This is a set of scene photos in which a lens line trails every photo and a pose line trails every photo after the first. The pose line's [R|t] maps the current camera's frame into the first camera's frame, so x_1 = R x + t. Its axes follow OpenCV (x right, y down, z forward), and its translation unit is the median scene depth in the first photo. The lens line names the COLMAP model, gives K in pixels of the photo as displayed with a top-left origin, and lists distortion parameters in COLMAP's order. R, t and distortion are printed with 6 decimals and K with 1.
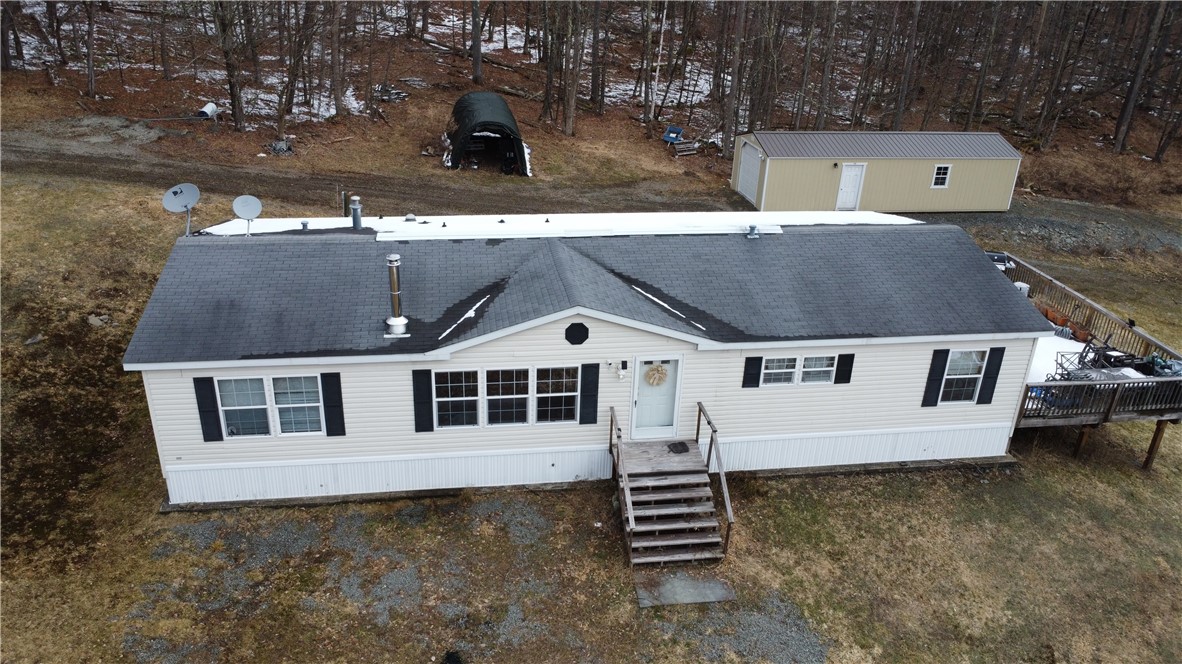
lens RADIAL K [[851.7, 0, 591.0], [0, 851.7, 332.0], [0, 0, 1]] dist [-0.009969, -0.037221]
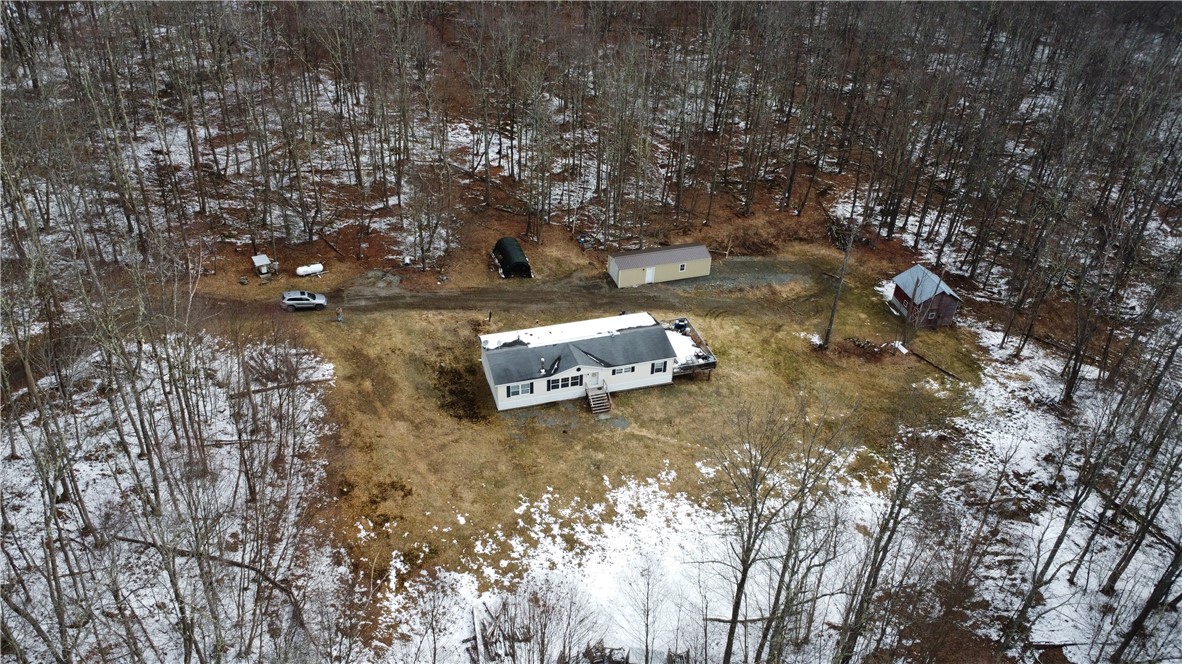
lens RADIAL K [[851.7, 0, 591.0], [0, 851.7, 332.0], [0, 0, 1]] dist [-0.009969, -0.037221]
pose [[0.989266, -0.085436, 0.118548, -0.502102], [0.064358, 0.983090, 0.171440, -1.033917], [-0.131191, -0.161970, 0.978036, -3.745772]]
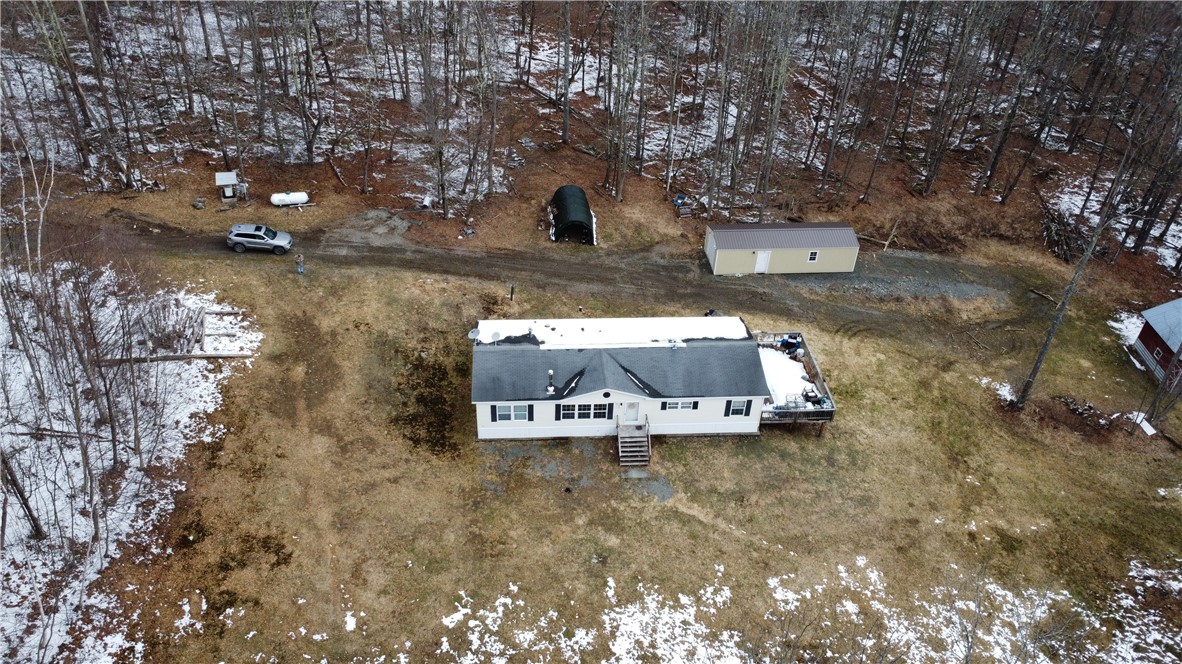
lens RADIAL K [[851.7, 0, 591.0], [0, 851.7, 332.0], [0, 0, 1]] dist [-0.009969, -0.037221]
pose [[0.996635, 0.045964, -0.067861, 0.126064], [-0.031542, 0.979278, 0.200049, -0.834625], [0.075650, -0.197235, 0.977433, -2.003404]]
